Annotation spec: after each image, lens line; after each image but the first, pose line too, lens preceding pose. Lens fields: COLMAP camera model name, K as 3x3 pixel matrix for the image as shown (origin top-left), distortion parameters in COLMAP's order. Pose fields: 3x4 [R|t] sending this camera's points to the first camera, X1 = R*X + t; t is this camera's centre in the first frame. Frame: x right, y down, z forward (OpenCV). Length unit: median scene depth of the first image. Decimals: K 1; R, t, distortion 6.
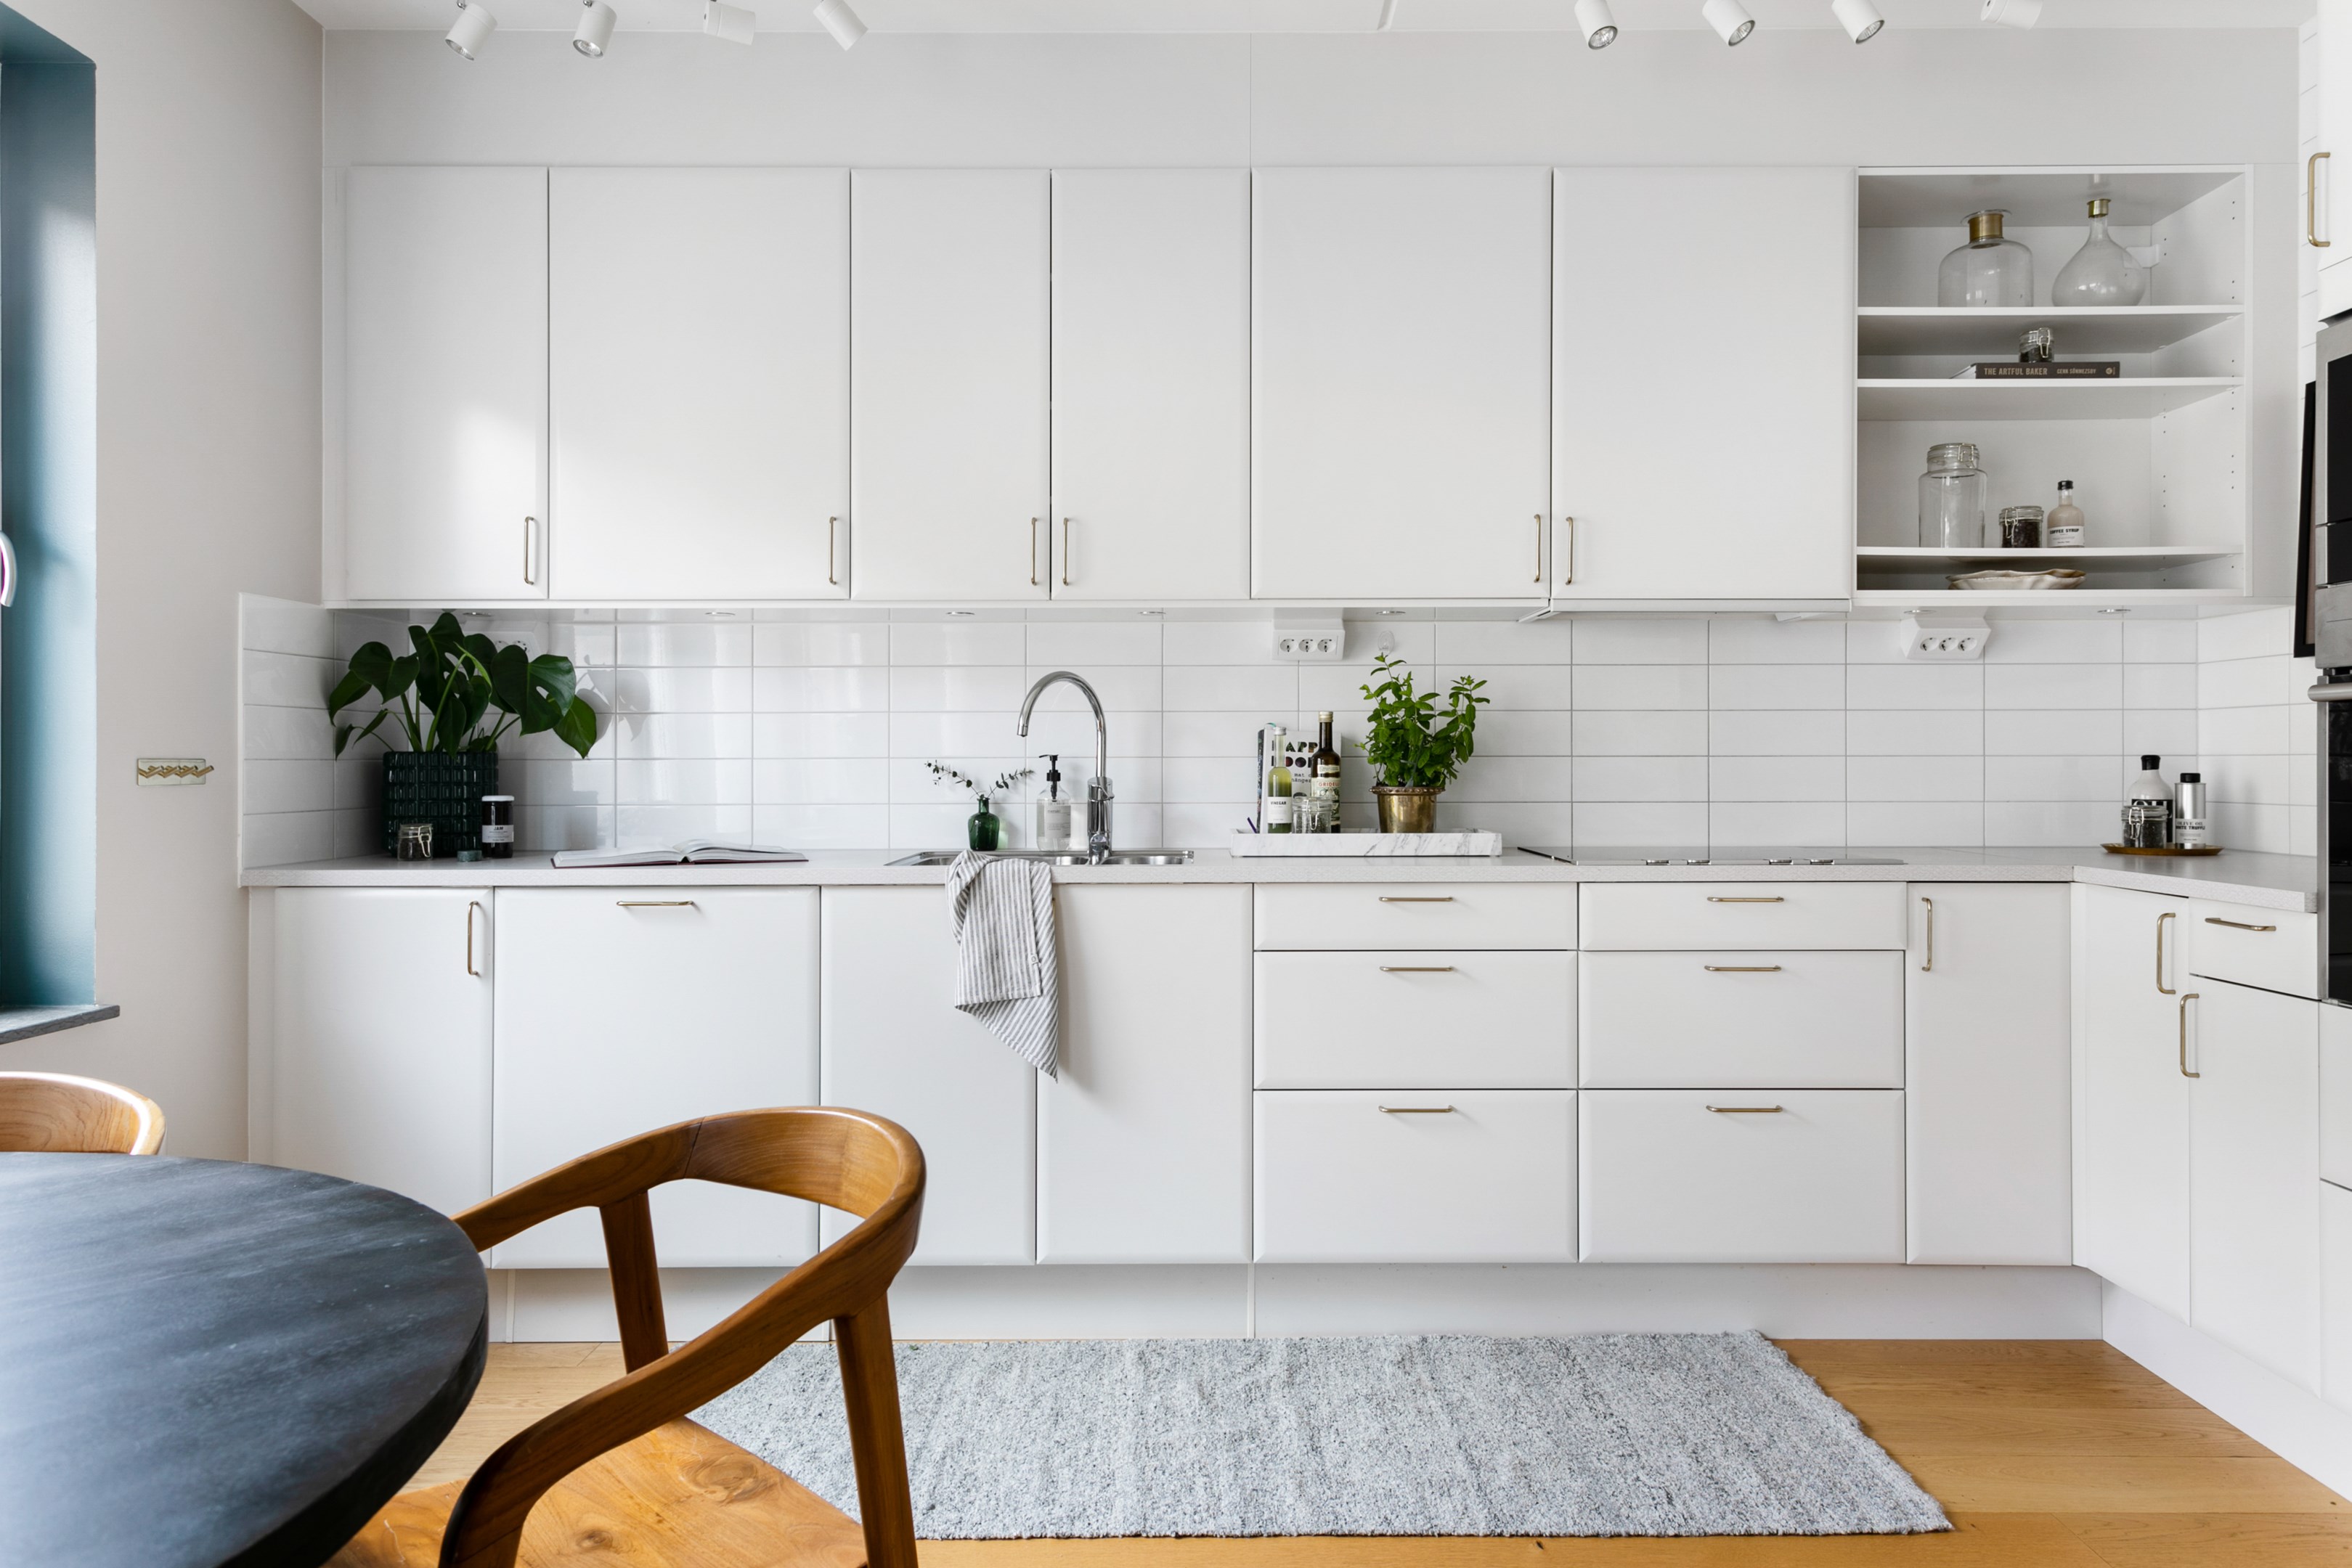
lens RADIAL K [[1564.7, 0, 1186.0], [0, 1564.7, 745.8], [0, 0, 1]] dist [0.018198, 0.001181]
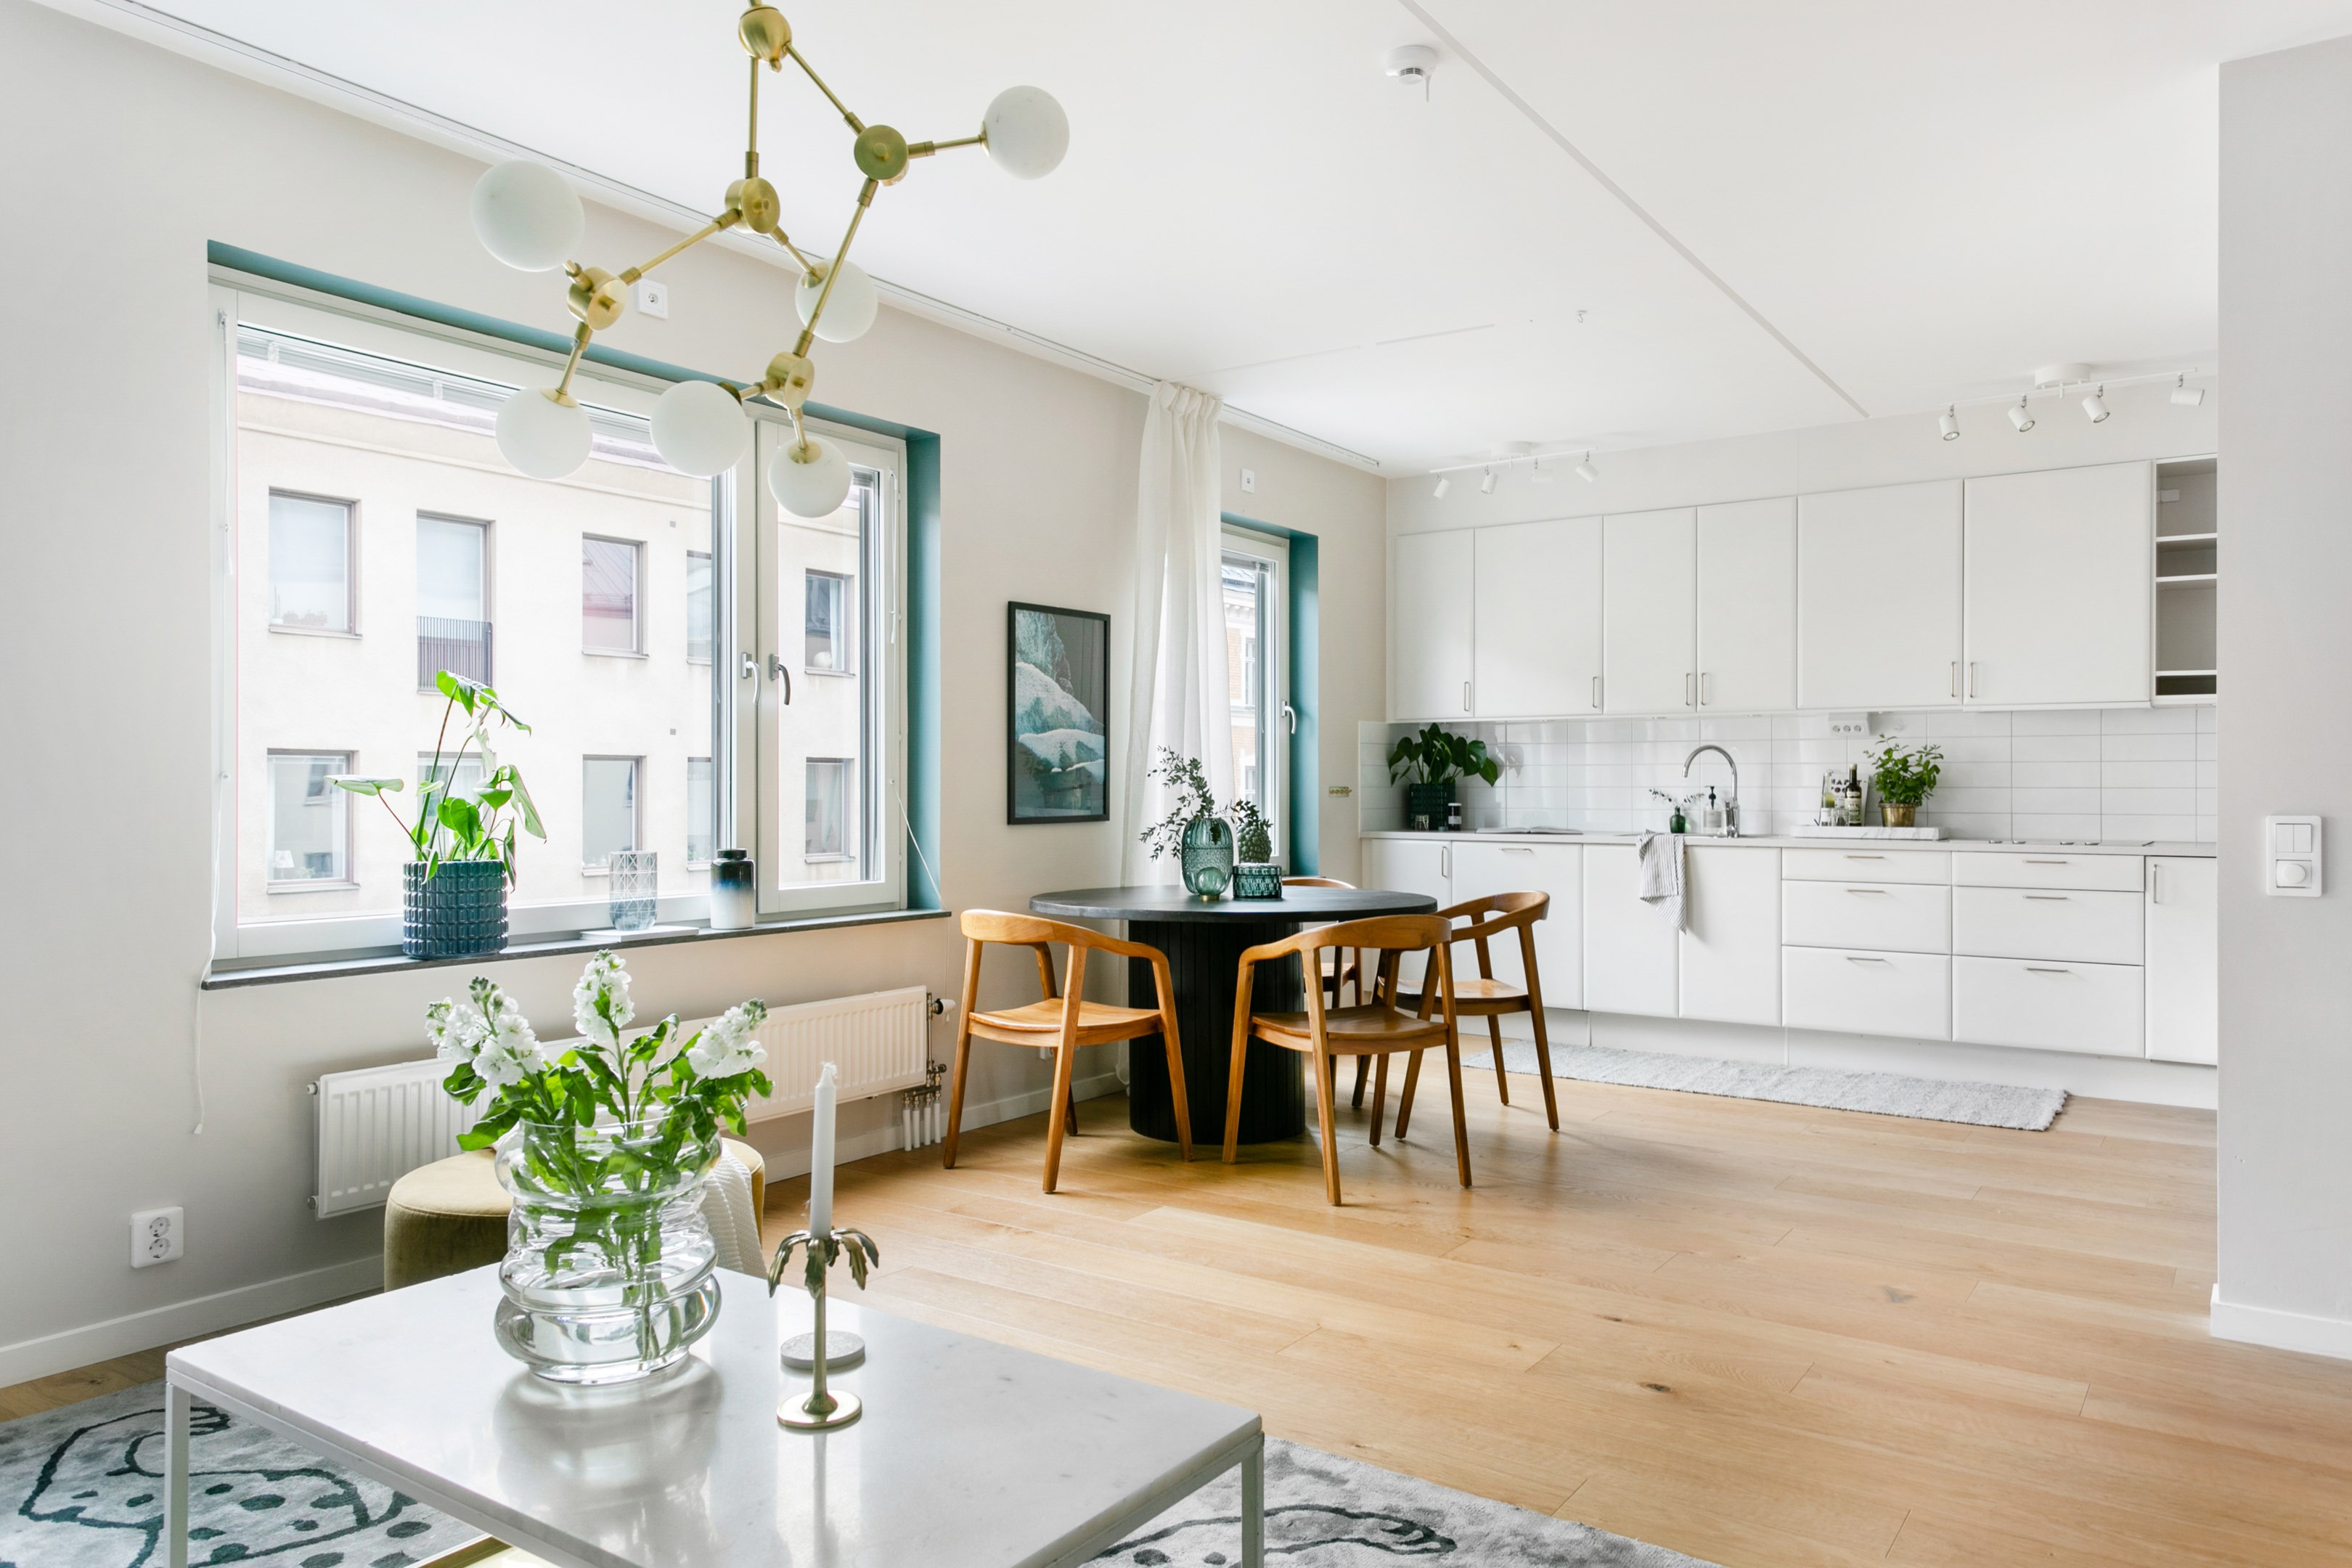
lens RADIAL K [[1570.5, 0, 1160.6], [0, 1570.5, 785.0], [0, 0, 1]] dist [0.004283, -0.000252]
pose [[0.813750, 0.002930, -0.581207, 0.543980], [0.002988, 0.999953, 0.009224, -0.017029], [0.581207, -0.009243, 0.813703, -1.112069]]
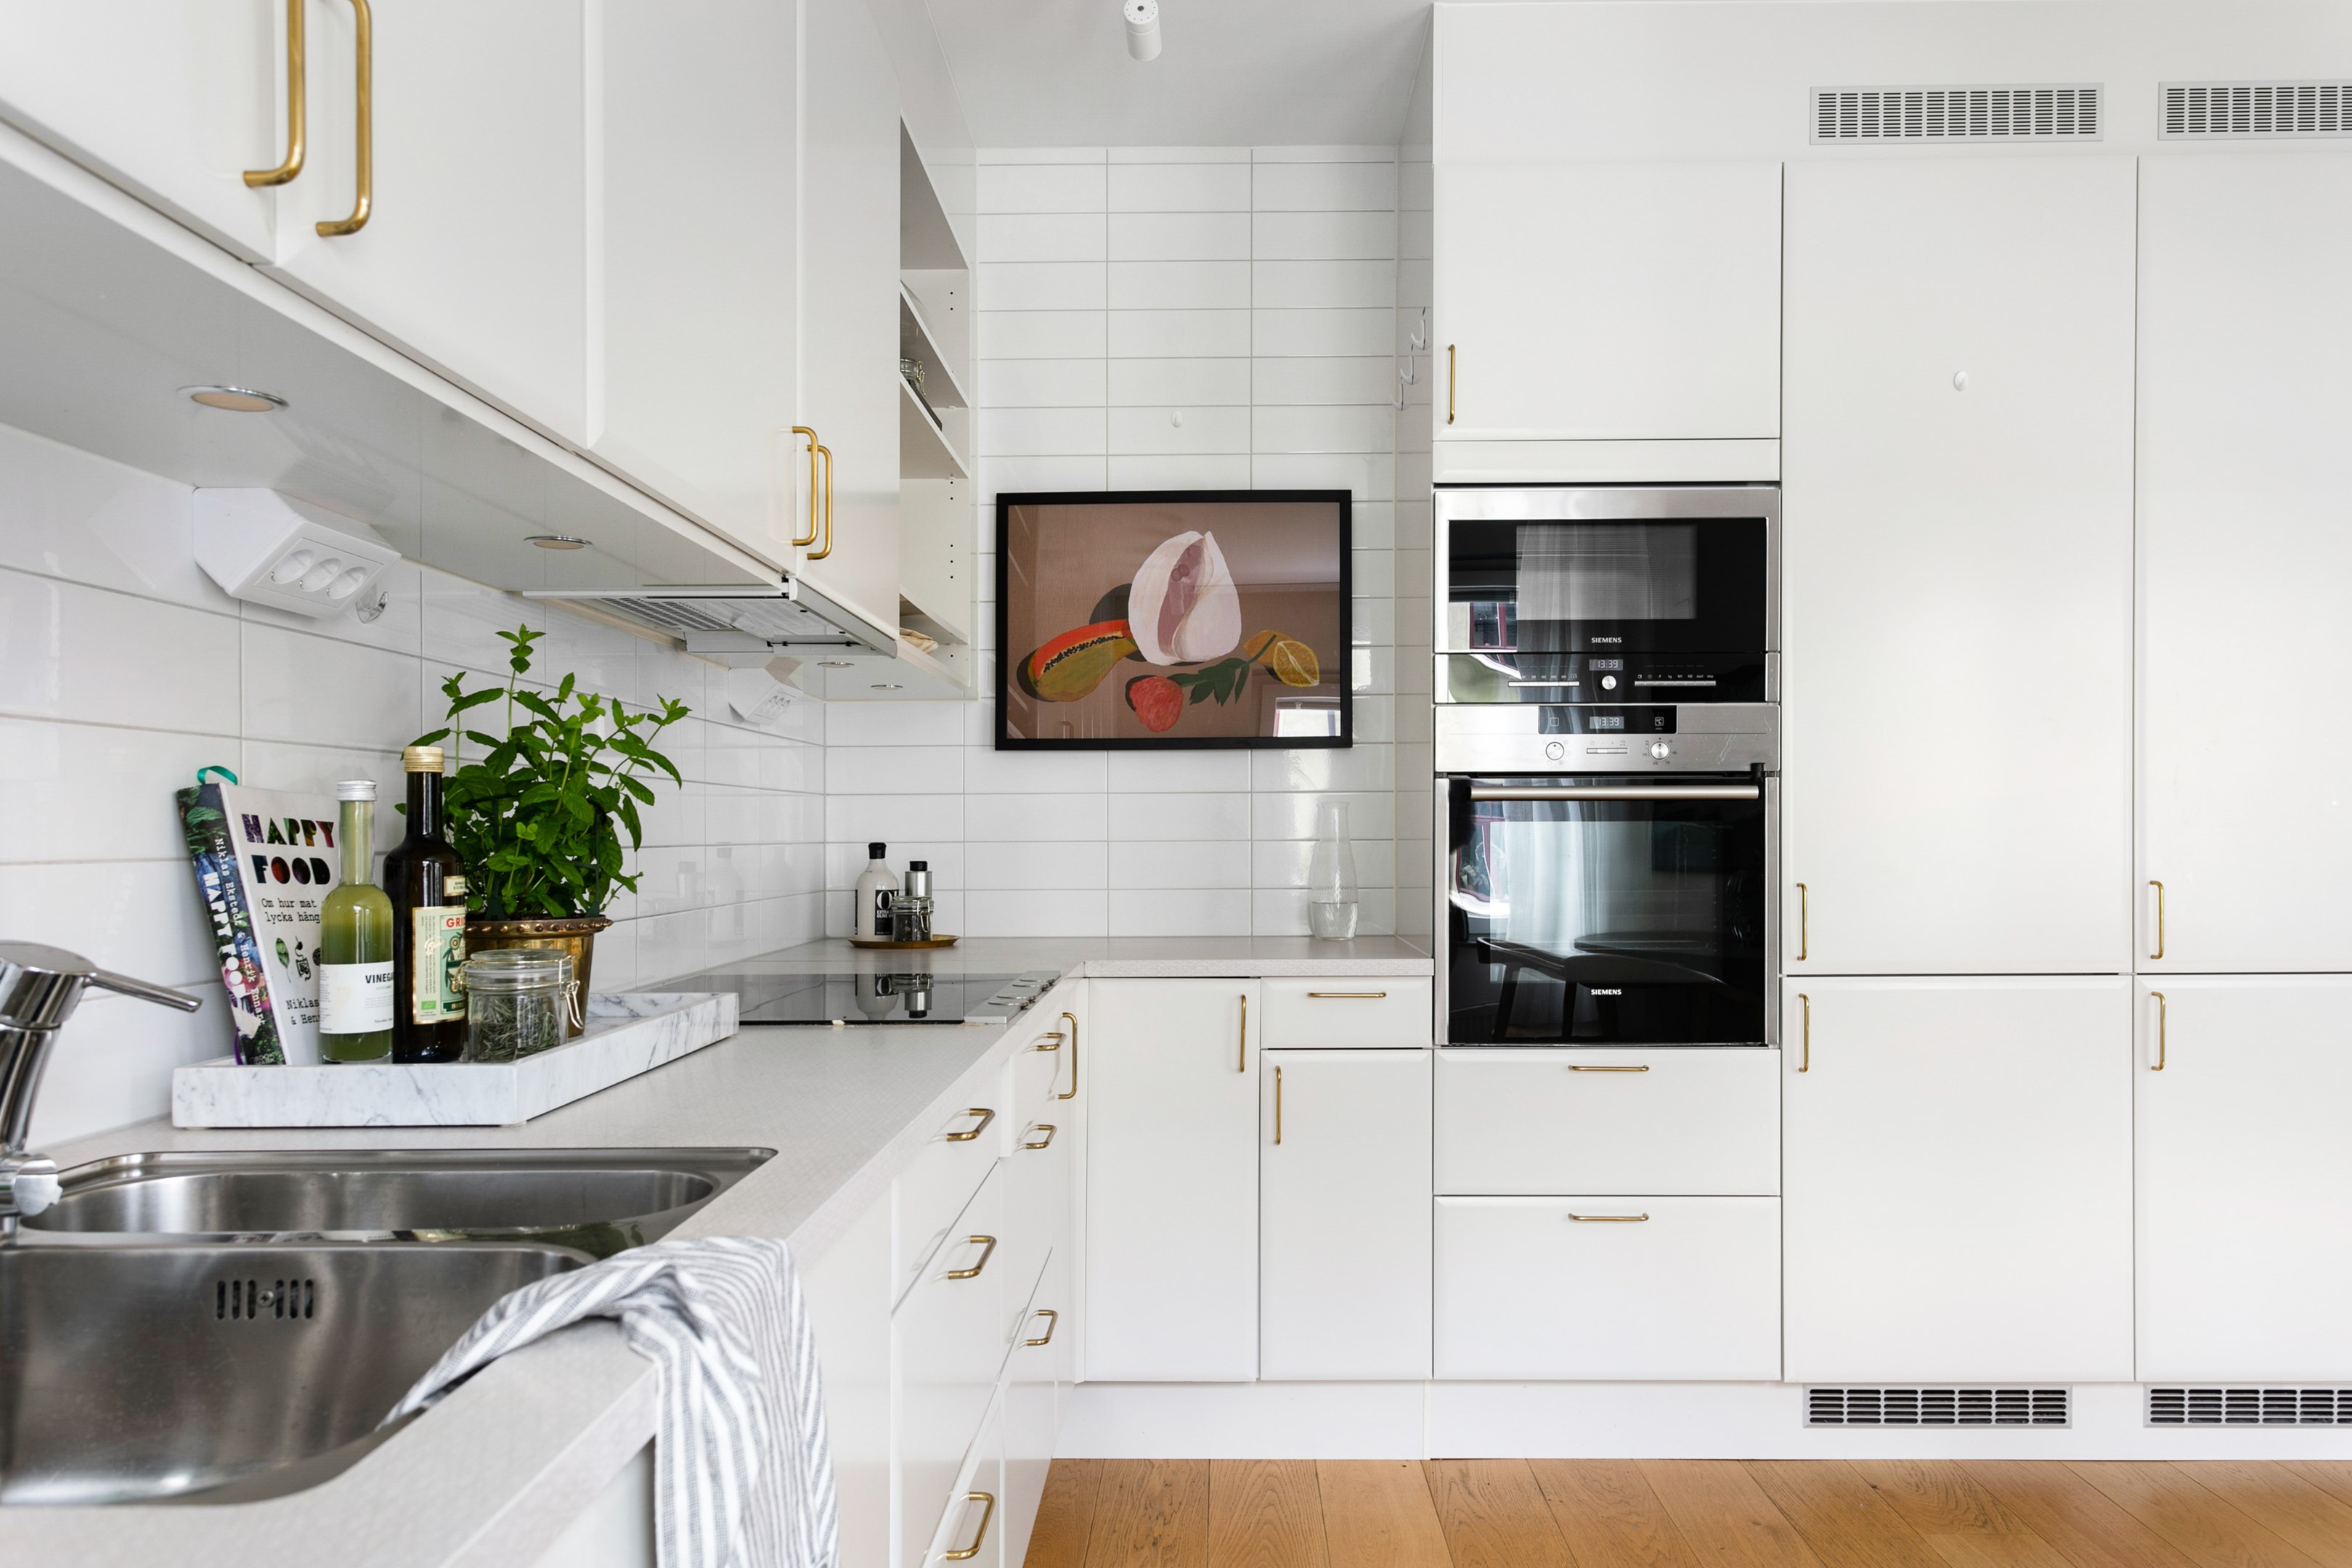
lens RADIAL K [[1570.3, 0, 1160.6], [0, 1570.3, 785.0], [0, 0, 1]] dist [0.004283, -0.000252]
pose [[0.023539, 0.030424, 0.999260, -0.346750], [-0.008413, 0.999507, -0.030233, -0.001828], [-0.999688, -0.007696, 0.023783, 0.823688]]
